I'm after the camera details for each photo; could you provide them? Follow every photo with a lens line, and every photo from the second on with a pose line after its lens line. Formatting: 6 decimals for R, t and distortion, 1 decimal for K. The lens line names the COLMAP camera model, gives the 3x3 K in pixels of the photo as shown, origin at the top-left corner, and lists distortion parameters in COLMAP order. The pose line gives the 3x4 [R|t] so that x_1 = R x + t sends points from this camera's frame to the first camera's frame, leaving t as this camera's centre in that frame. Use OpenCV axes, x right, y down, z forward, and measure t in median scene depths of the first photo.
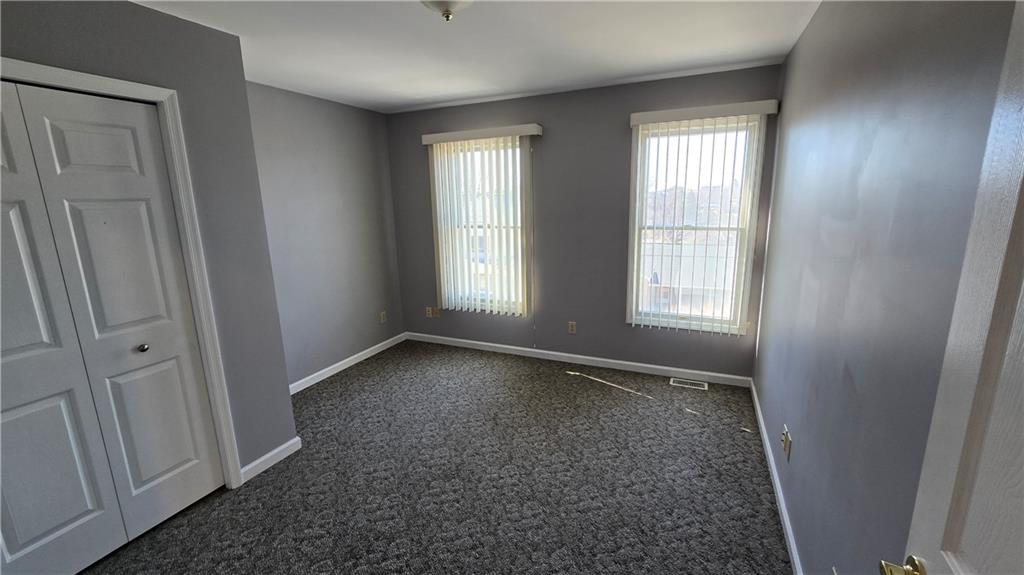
lens RADIAL K [[416.5, 0, 511.2], [0, 416.5, 284.3], [0, 0, 1]] dist [-0.014747, 0.003651]
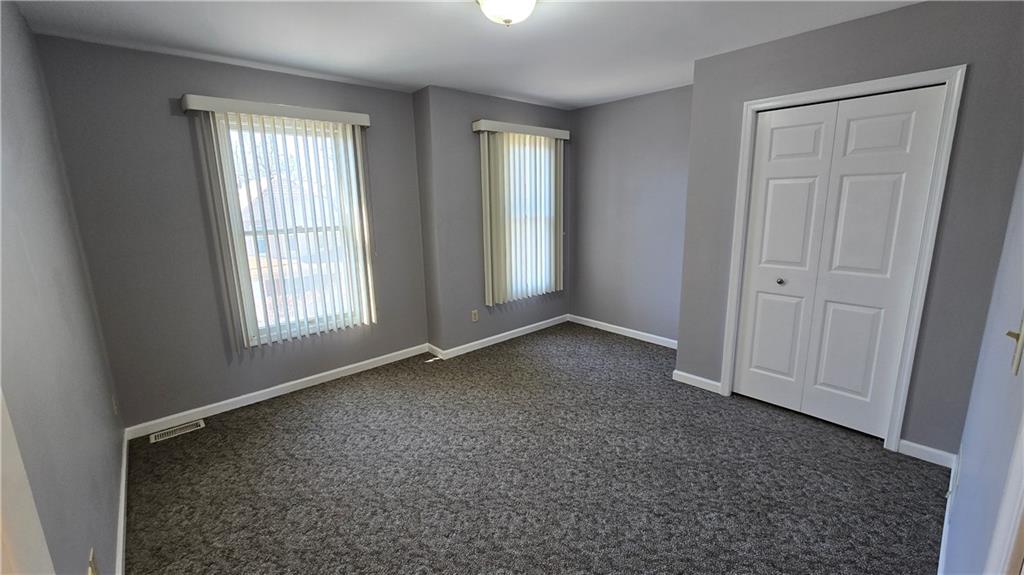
lens RADIAL K [[416.5, 0, 511.2], [0, 416.5, 284.3], [0, 0, 1]] dist [-0.014747, 0.003651]
pose [[0.414447, -0.173043, 0.893471, -0.690683], [0.197911, 0.975398, 0.097107, -0.037412], [-0.888293, 0.136582, 0.438498, 0.342463]]
